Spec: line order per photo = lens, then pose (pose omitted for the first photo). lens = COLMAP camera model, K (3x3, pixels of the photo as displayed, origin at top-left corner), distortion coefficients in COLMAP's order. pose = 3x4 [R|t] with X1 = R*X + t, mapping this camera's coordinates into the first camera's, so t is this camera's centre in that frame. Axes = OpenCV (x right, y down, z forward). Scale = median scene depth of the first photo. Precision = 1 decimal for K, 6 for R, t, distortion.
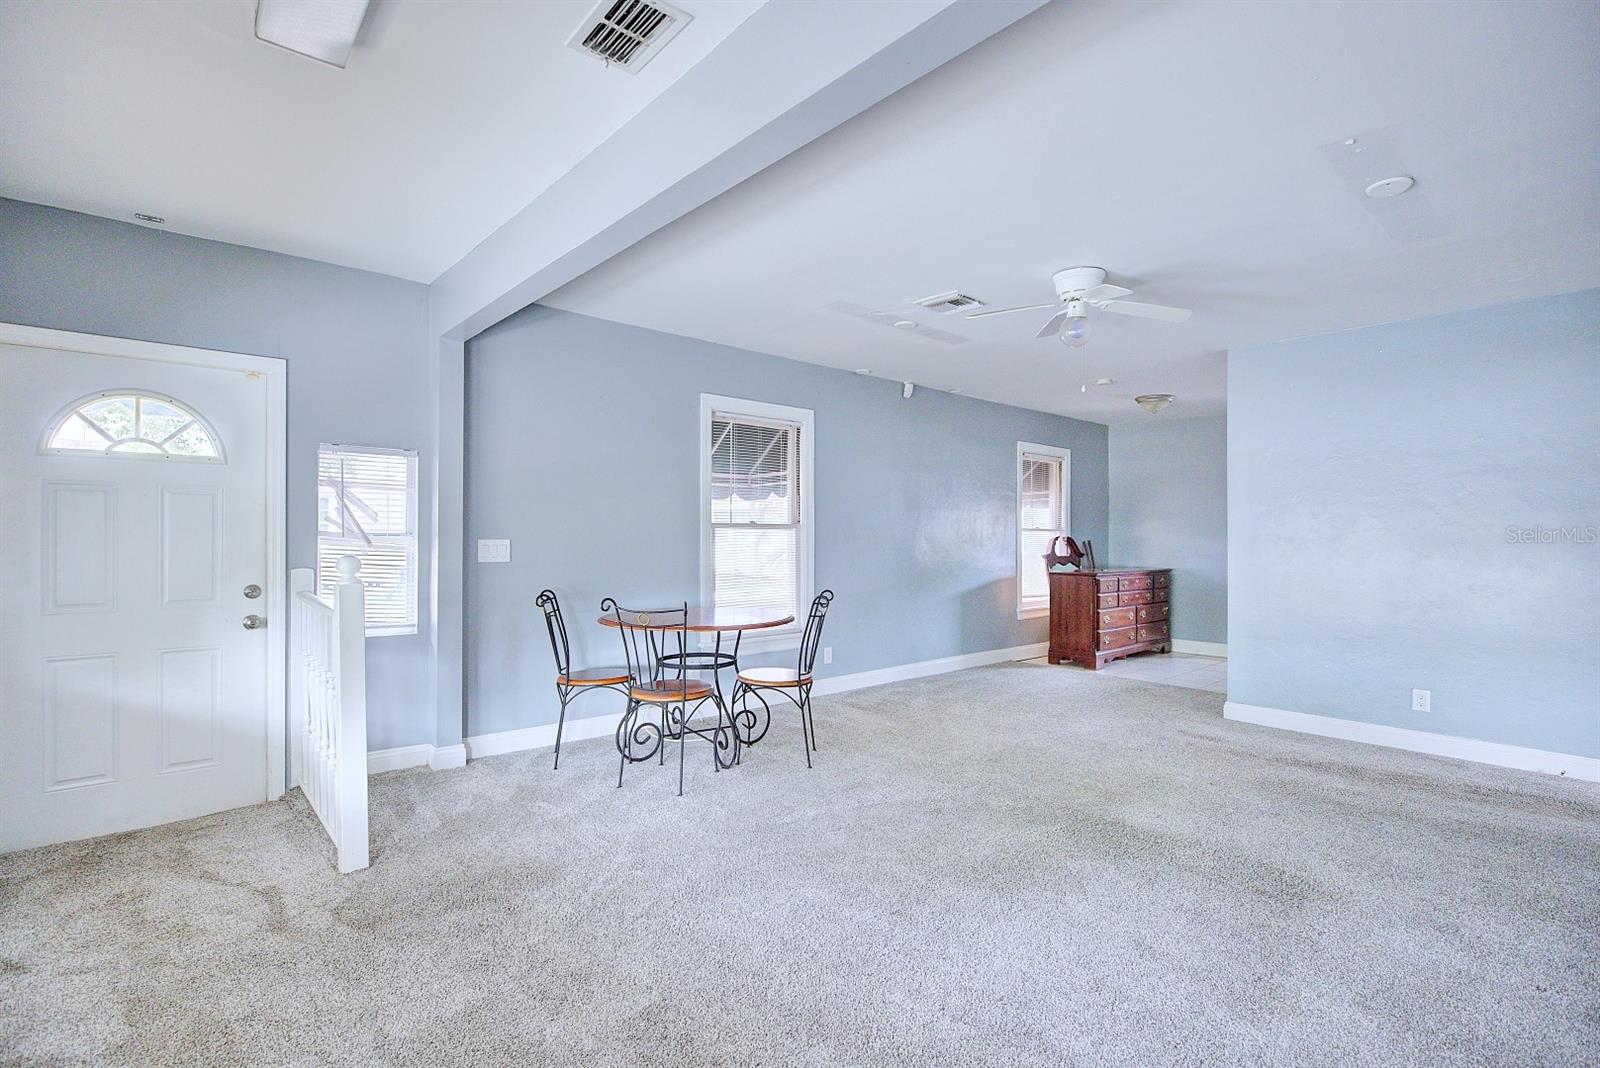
lens RADIAL K [[743.6, 0, 795.8], [0, 743.6, 536.0], [0, 0, 1]] dist [0.004638, -0.000950]
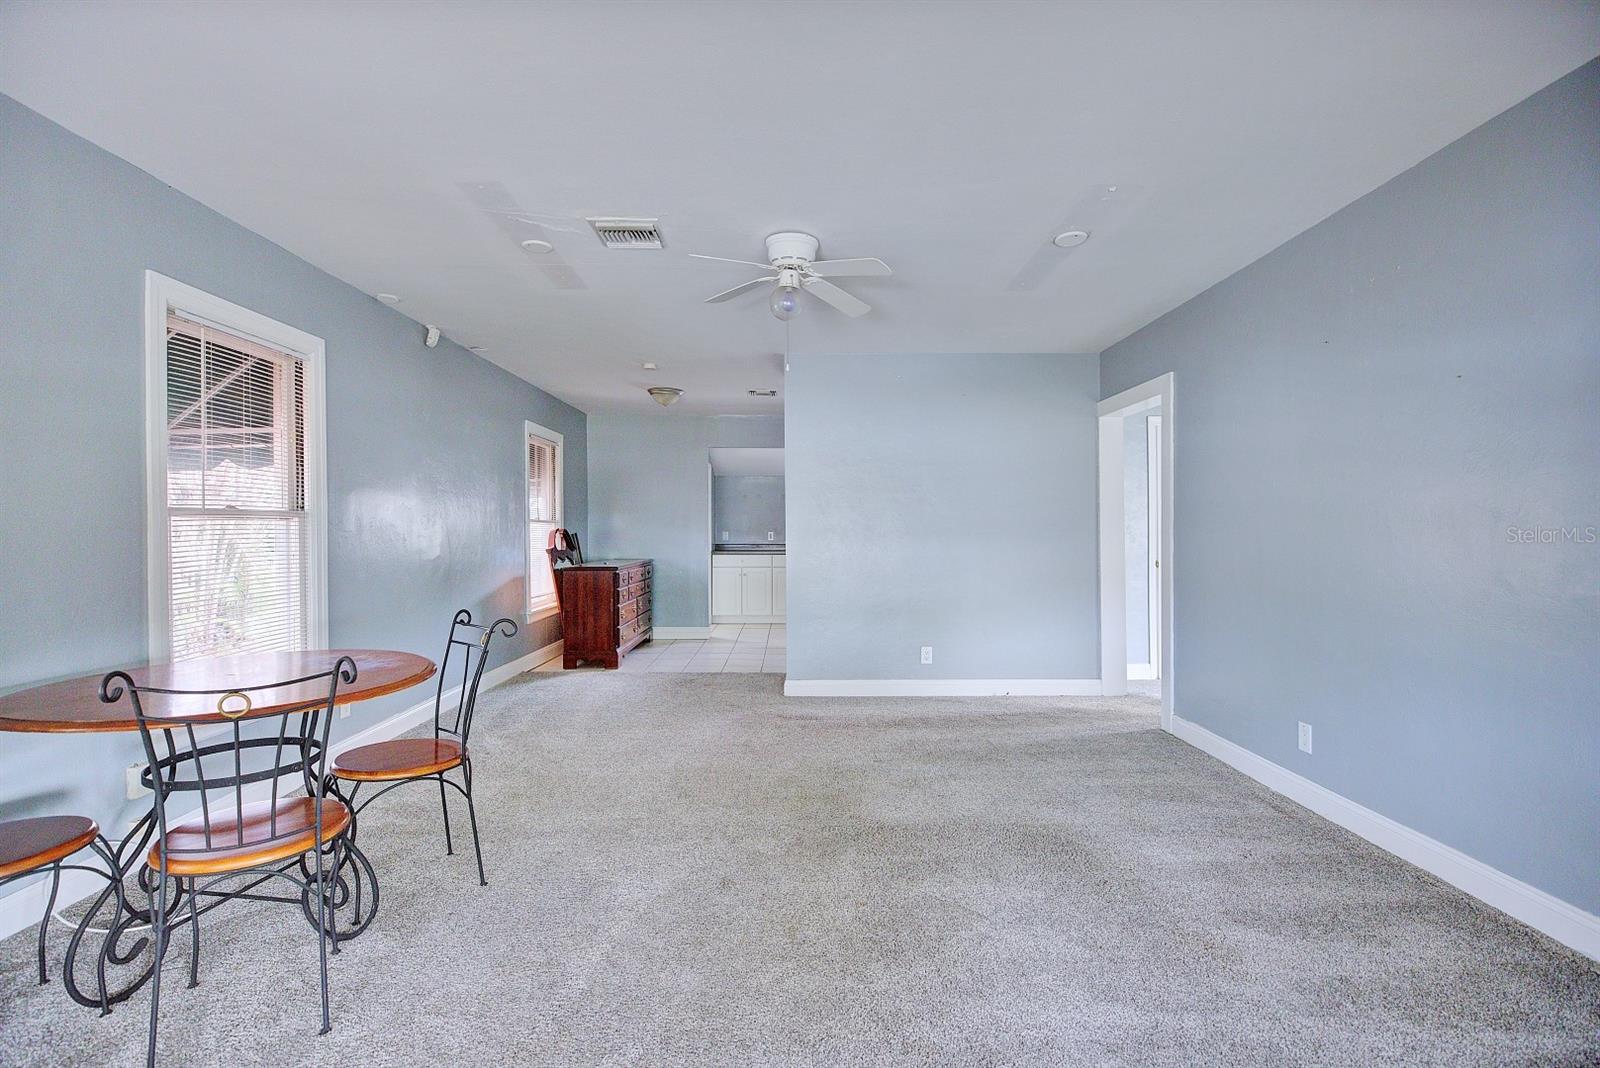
lens RADIAL K [[743.6, 0, 798.6], [0, 743.6, 529.9], [0, 0, 1]] dist [0.004638, -0.000950]
pose [[0.665951, -0.007471, 0.745958, -0.194292], [0.006379, 0.999970, 0.004321, 0.000036], [-0.745968, 0.001881, 0.665979, 0.248049]]
